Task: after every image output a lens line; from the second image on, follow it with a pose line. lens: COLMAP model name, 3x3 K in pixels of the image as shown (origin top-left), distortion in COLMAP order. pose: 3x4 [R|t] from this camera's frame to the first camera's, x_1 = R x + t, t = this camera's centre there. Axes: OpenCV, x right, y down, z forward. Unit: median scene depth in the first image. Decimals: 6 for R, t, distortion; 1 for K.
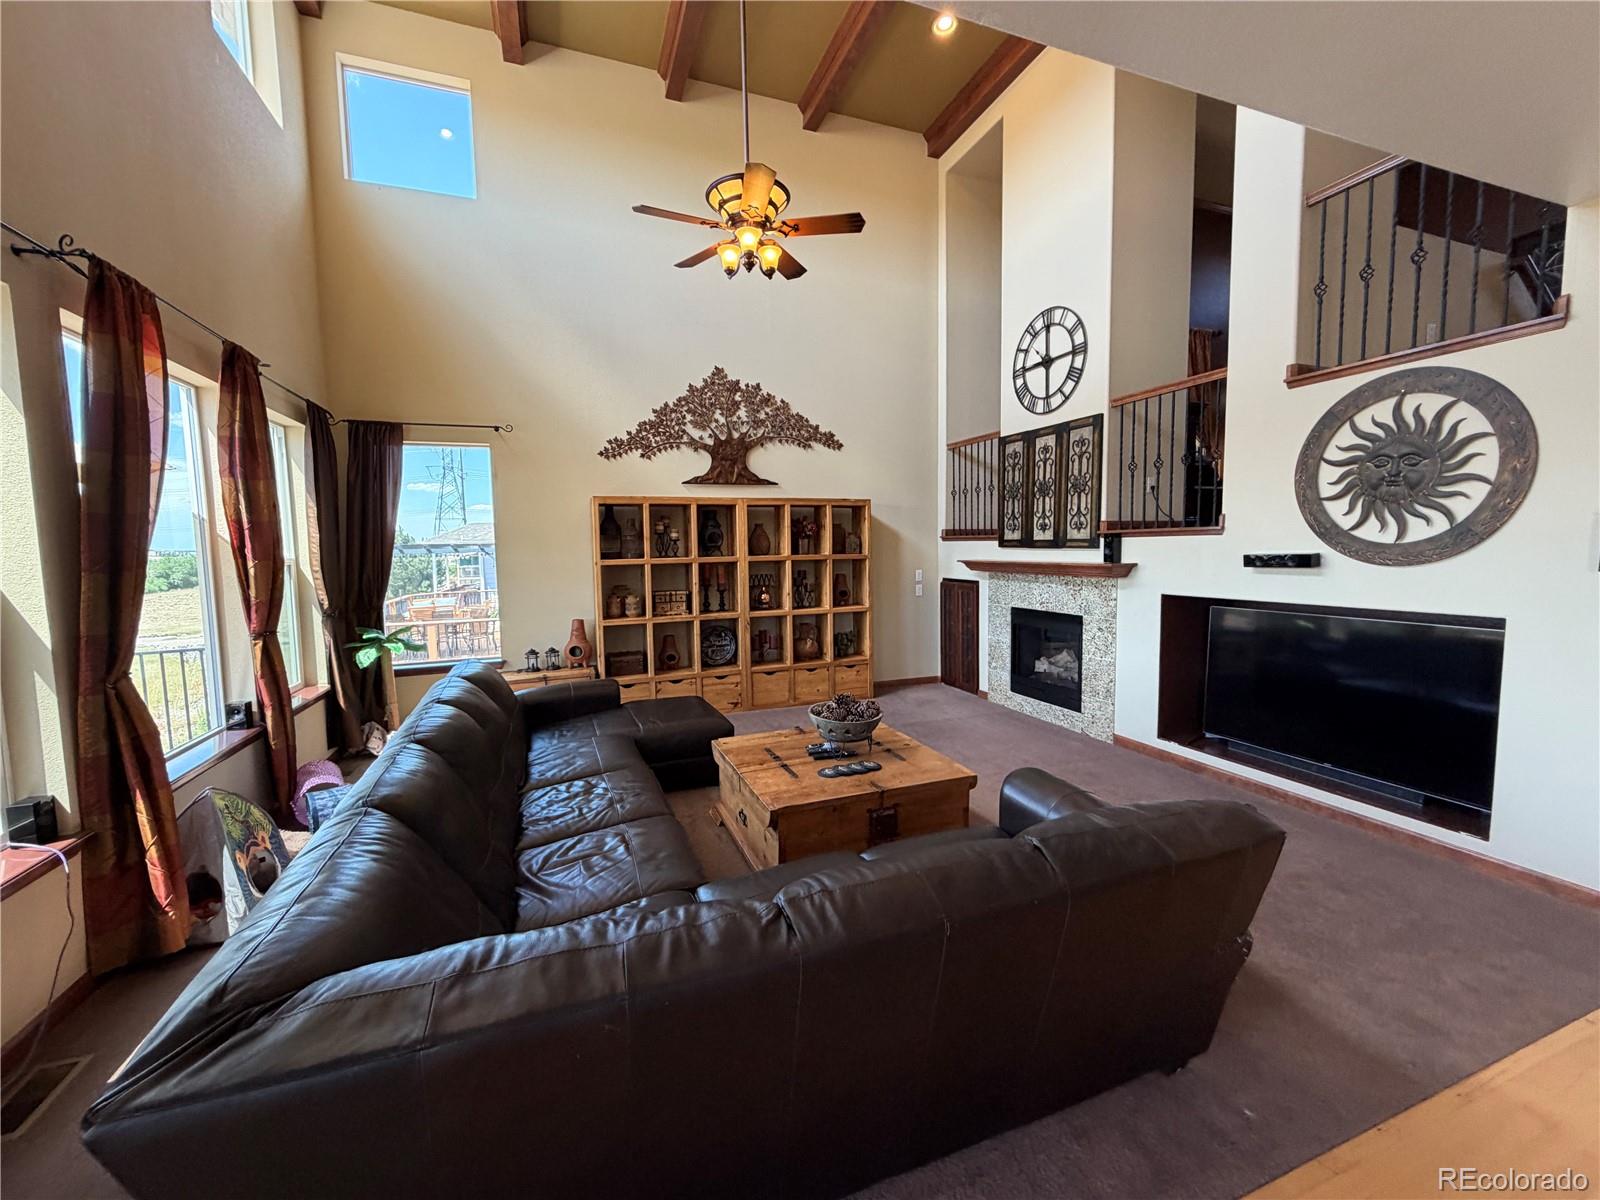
lens RADIAL K [[639.3, 0, 796.1], [0, 639.3, 599.0], [0, 0, 1]] dist [-0.000237, -0.000103]
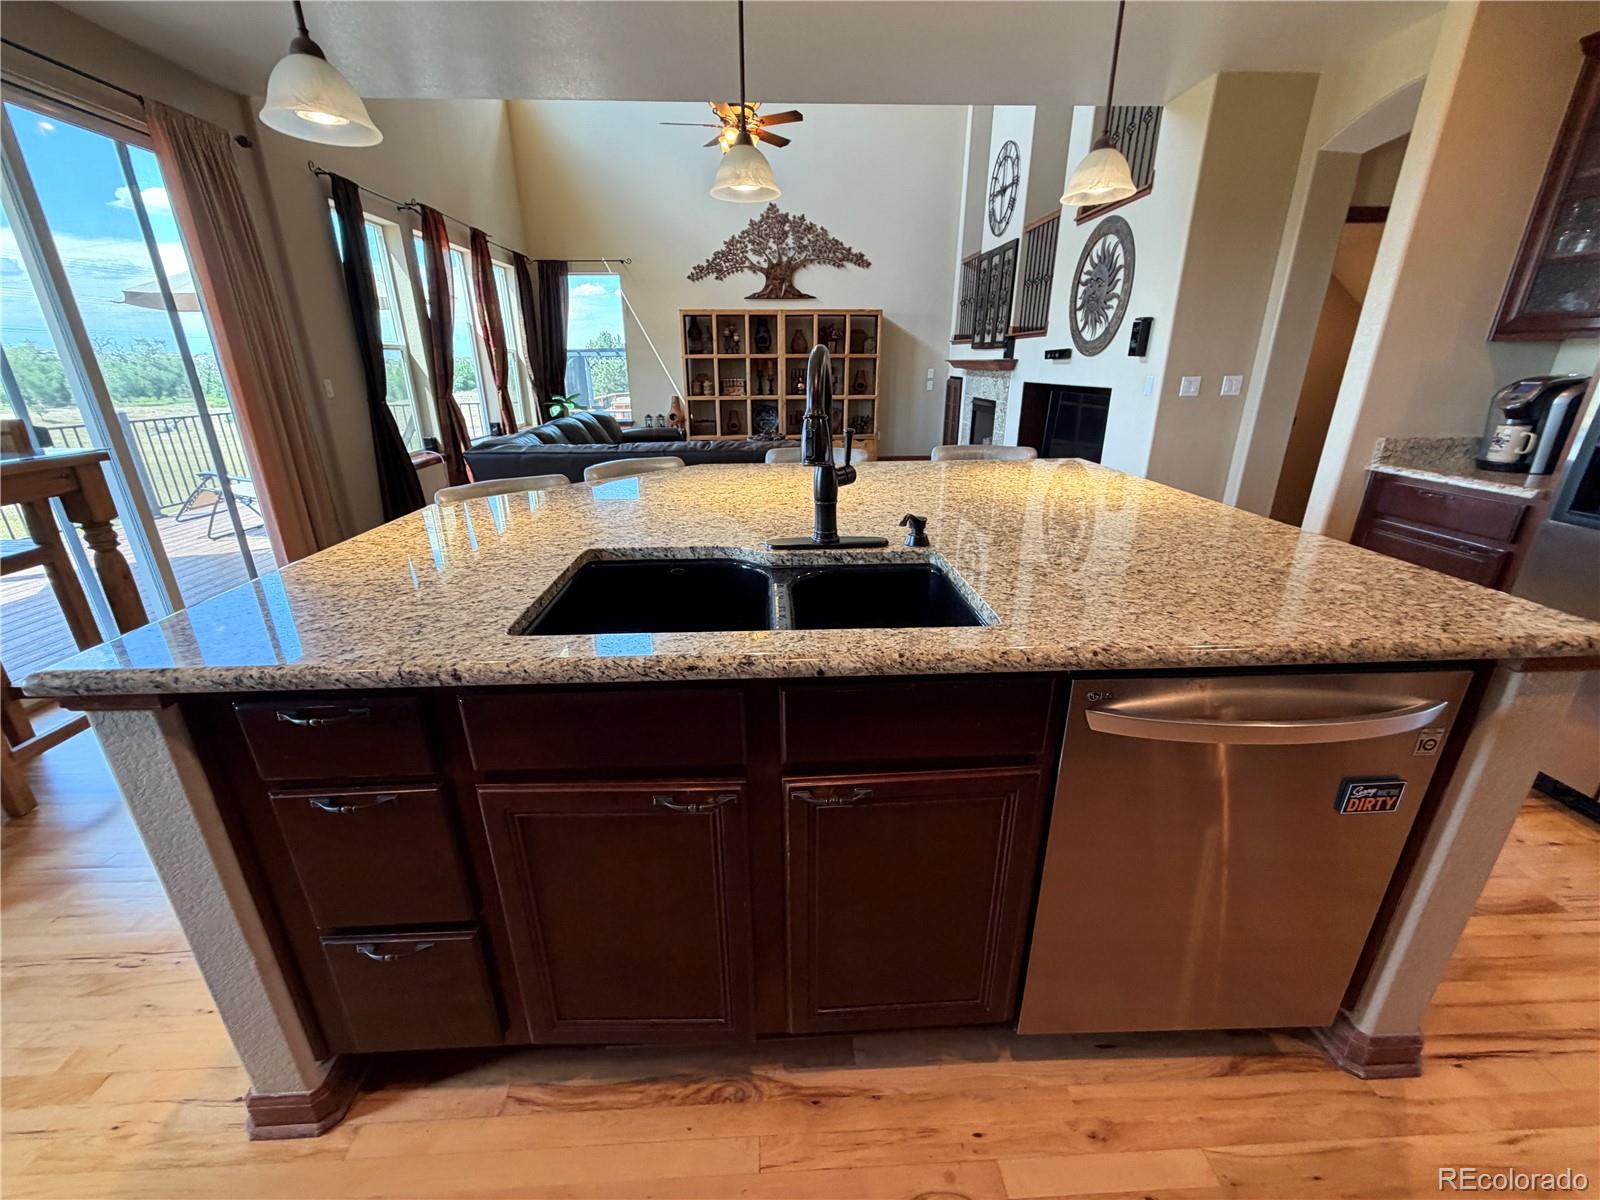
lens RADIAL K [[639.3, 0, 796.1], [0, 639.3, 599.0], [0, 0, 1]] dist [-0.000237, -0.000103]
pose [[0.952956, 0.117968, -0.279211, 0.418995], [-0.037494, 0.959959, 0.277620, 0.062029], [0.300781, -0.254091, 0.919221, -0.448682]]
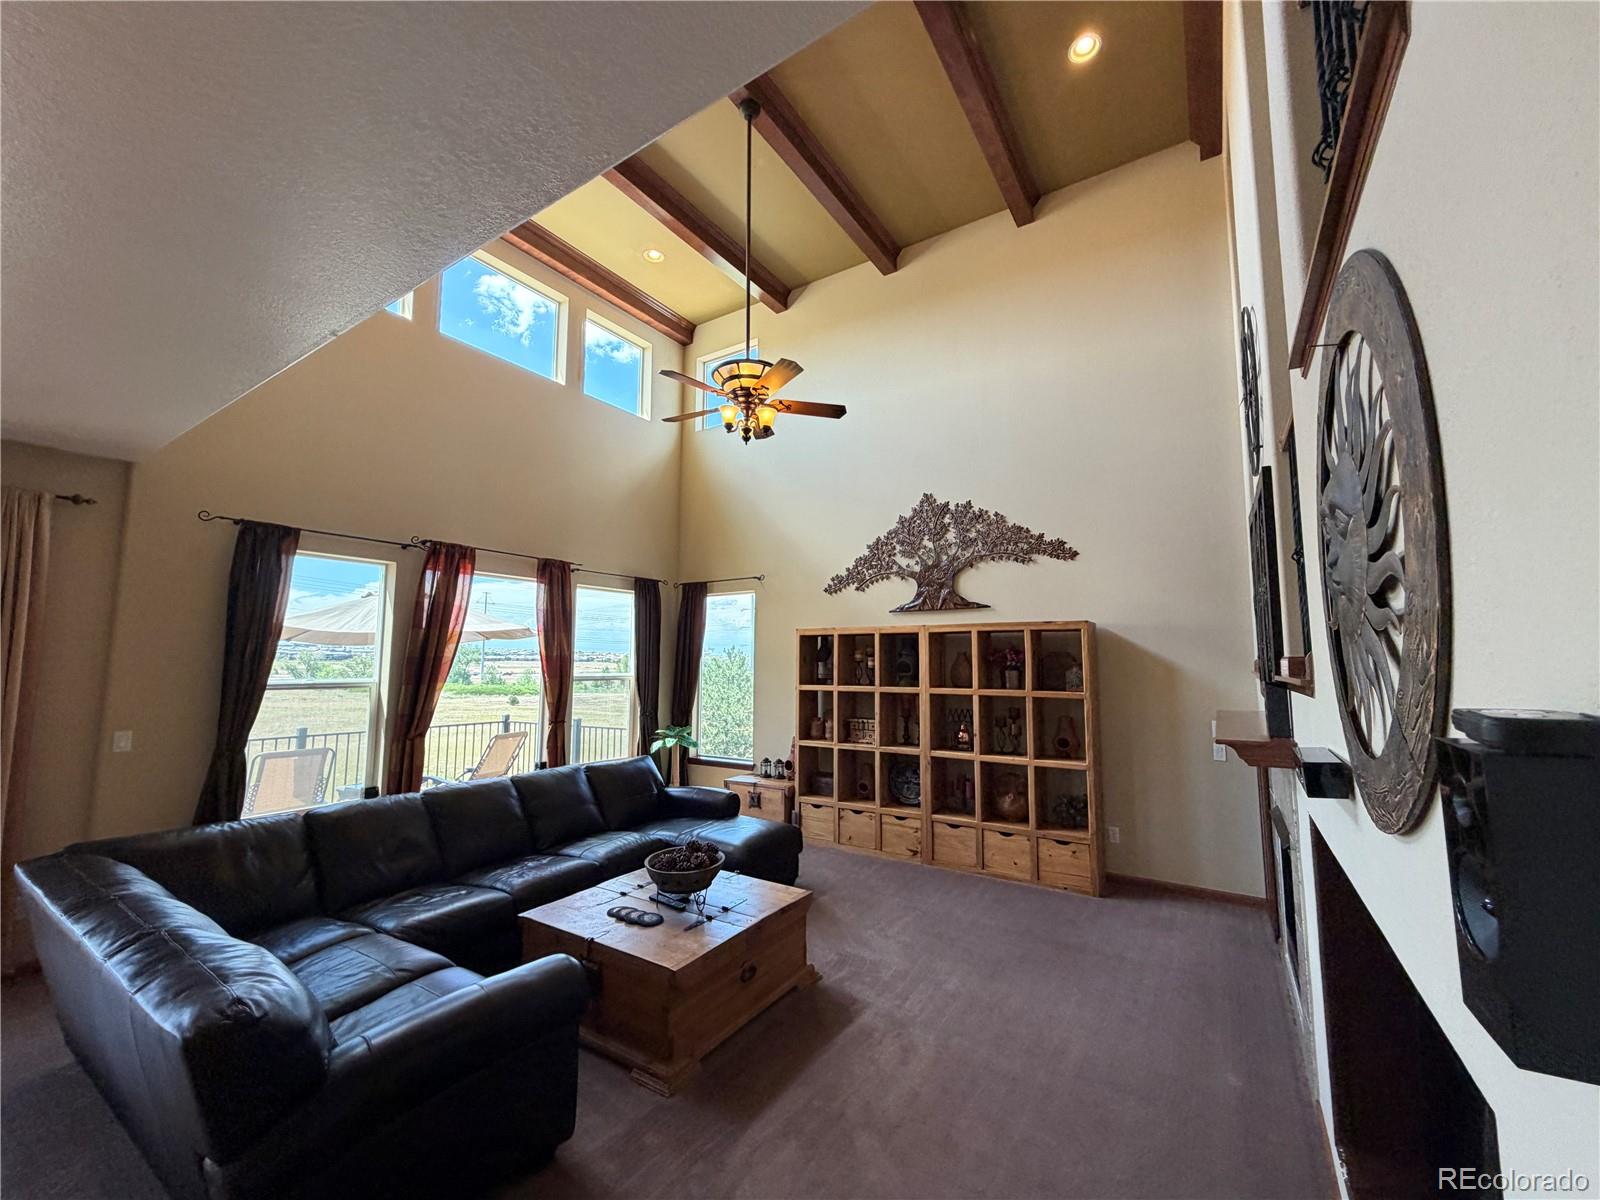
lens RADIAL K [[639.3, 0, 796.1], [0, 639.3, 599.0], [0, 0, 1]] dist [-0.000237, -0.000103]
pose [[0.597653, -0.060241, -0.799488, 0.566654], [-0.079270, 0.987848, -0.133692, -0.056741], [0.797826, 0.143277, 0.585615, 0.297677]]
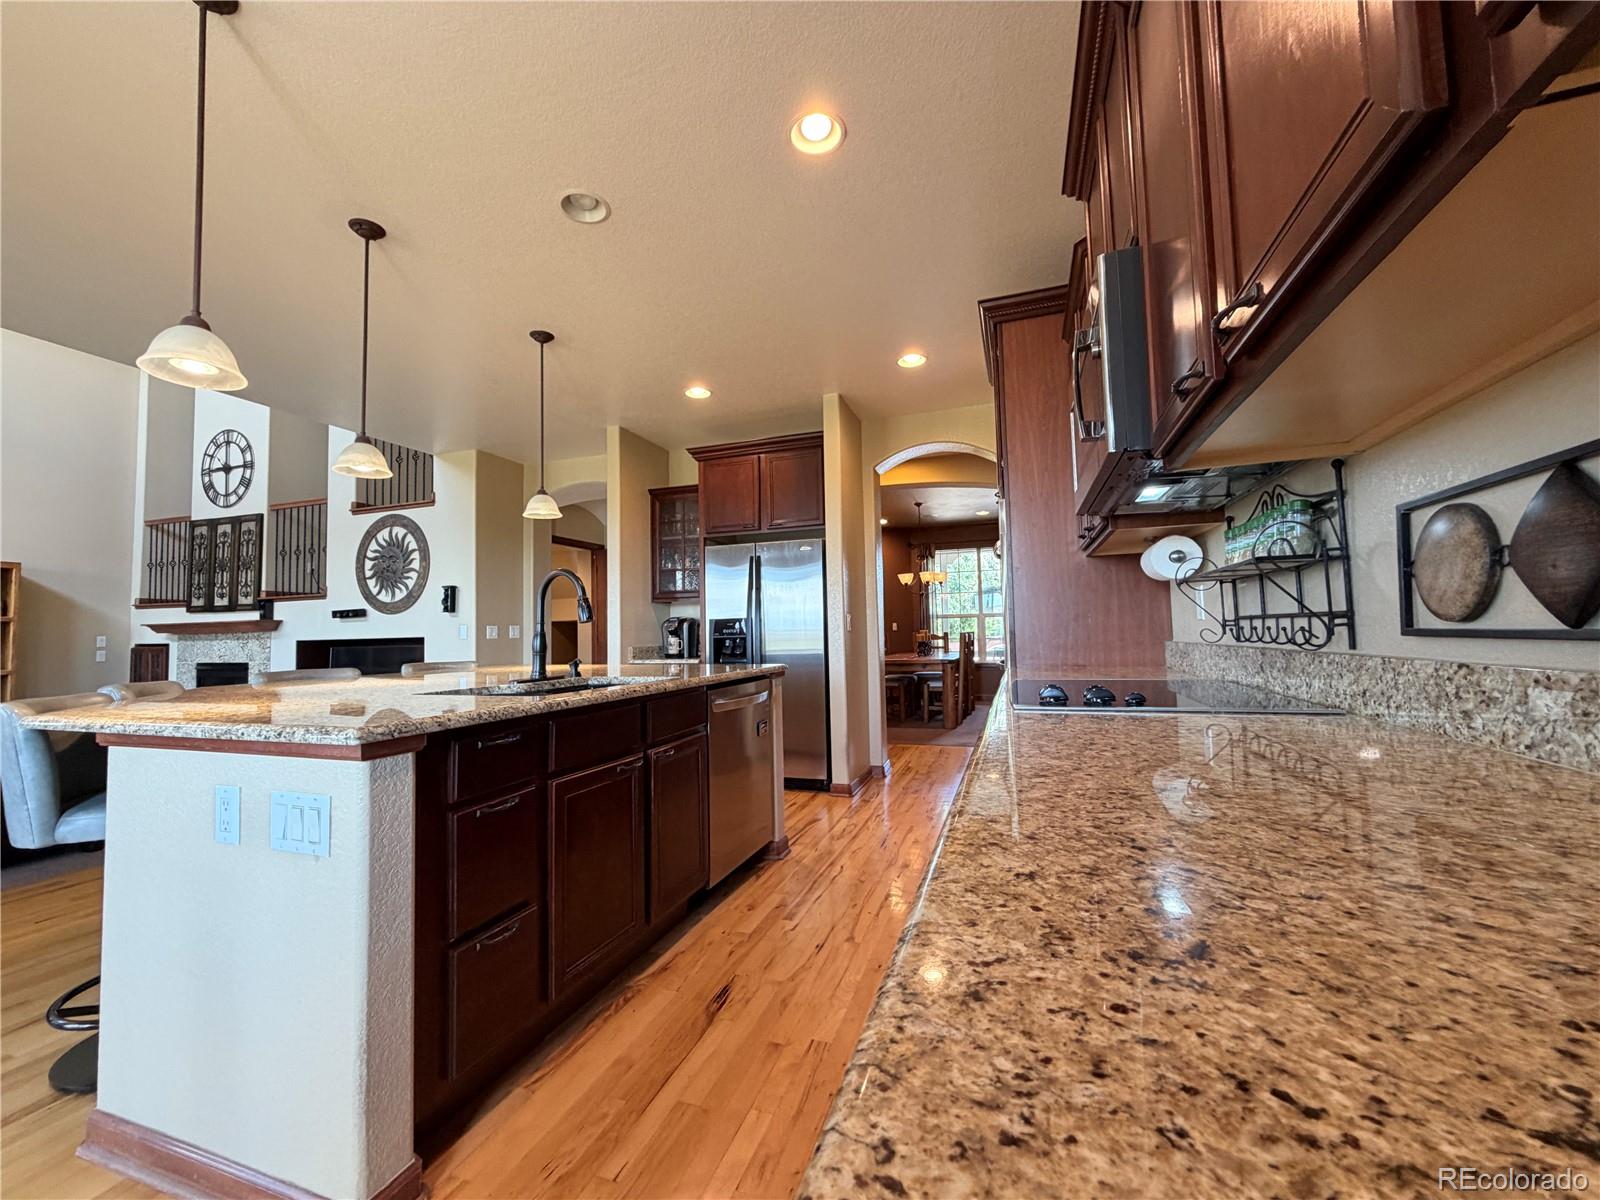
lens RADIAL K [[639.3, 0, 796.1], [0, 639.3, 599.0], [0, 0, 1]] dist [-0.000237, -0.000103]
pose [[0.636398, 0.048086, 0.769861, 0.132480], [0.072702, 0.989873, -0.121927, 0.122702], [-0.767927, 0.133565, 0.626457, -0.614430]]
